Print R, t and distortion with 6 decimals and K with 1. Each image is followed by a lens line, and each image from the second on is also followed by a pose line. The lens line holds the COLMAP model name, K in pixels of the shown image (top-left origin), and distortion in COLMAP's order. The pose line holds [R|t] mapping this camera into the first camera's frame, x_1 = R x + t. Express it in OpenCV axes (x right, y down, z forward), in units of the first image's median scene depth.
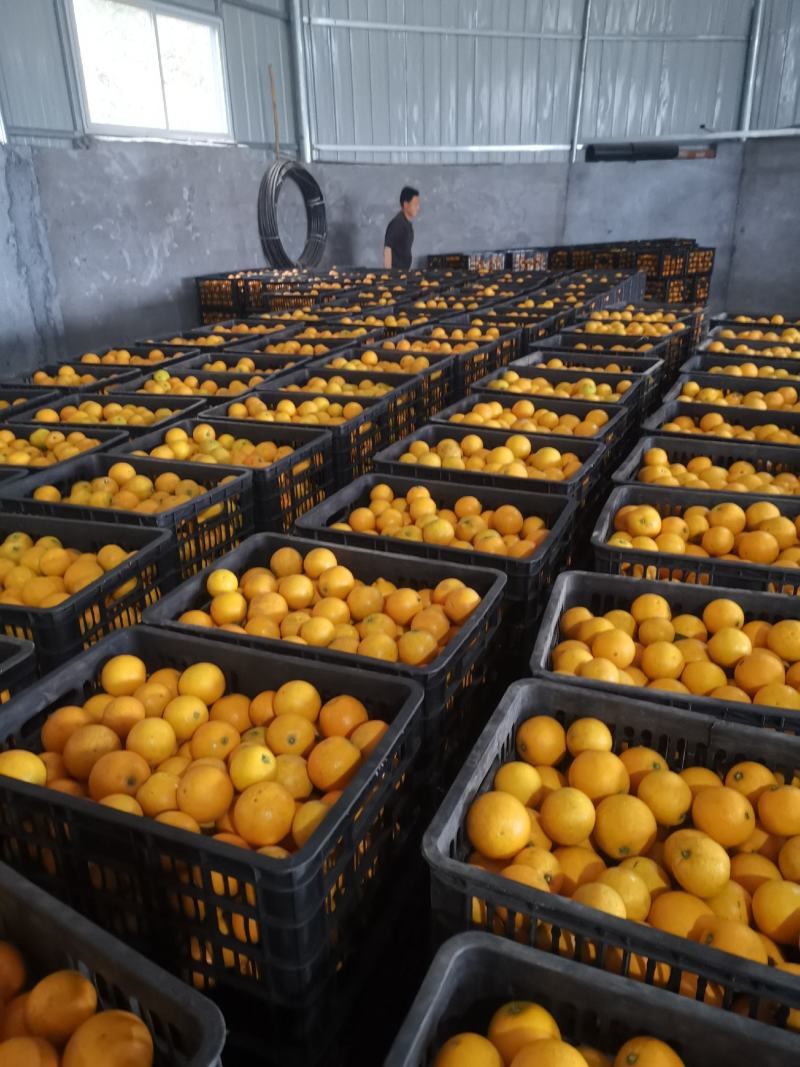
lens RADIAL K [[809.3, 0, 400.0], [0, 809.3, 533.5], [0, 0, 1]] dist [0.052575, -0.047961]
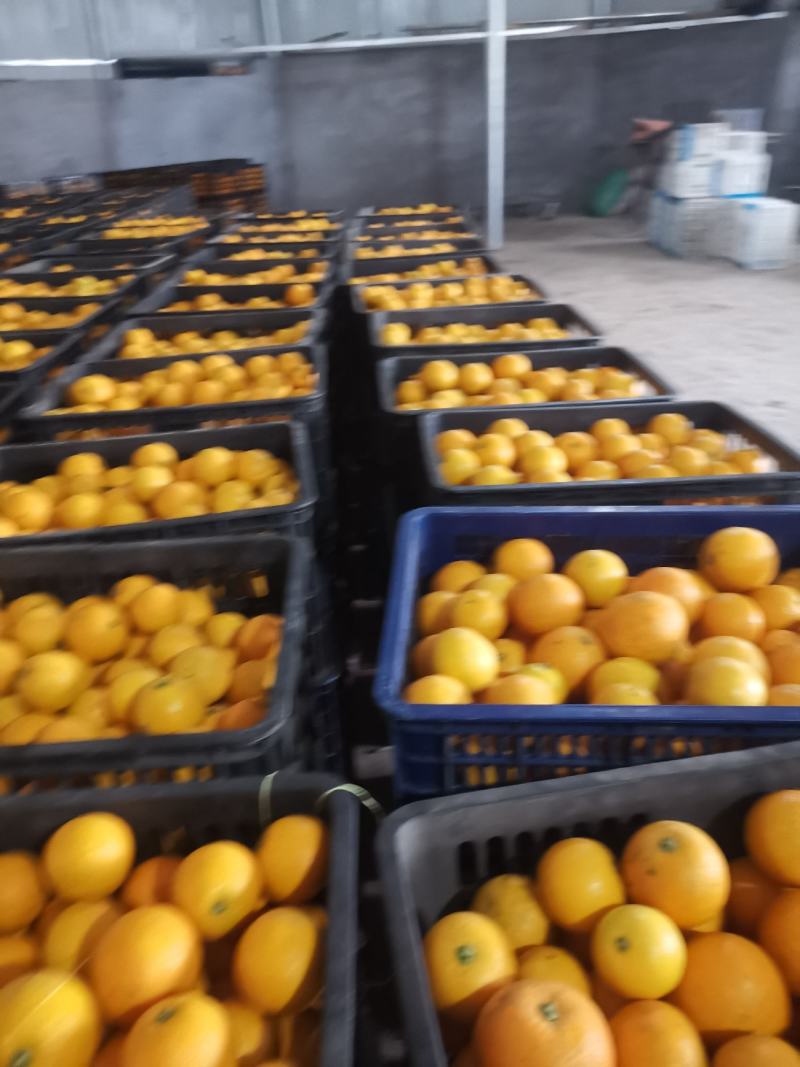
lens RADIAL K [[809.3, 0, 400.0], [0, 809.3, 533.5], [0, 0, 1]] dist [0.052575, -0.047961]
pose [[0.895522, -0.223468, 0.384840, 0.192199], [0.197611, 0.974528, 0.106047, 0.104007], [-0.398735, -0.018919, 0.916871, -0.014864]]
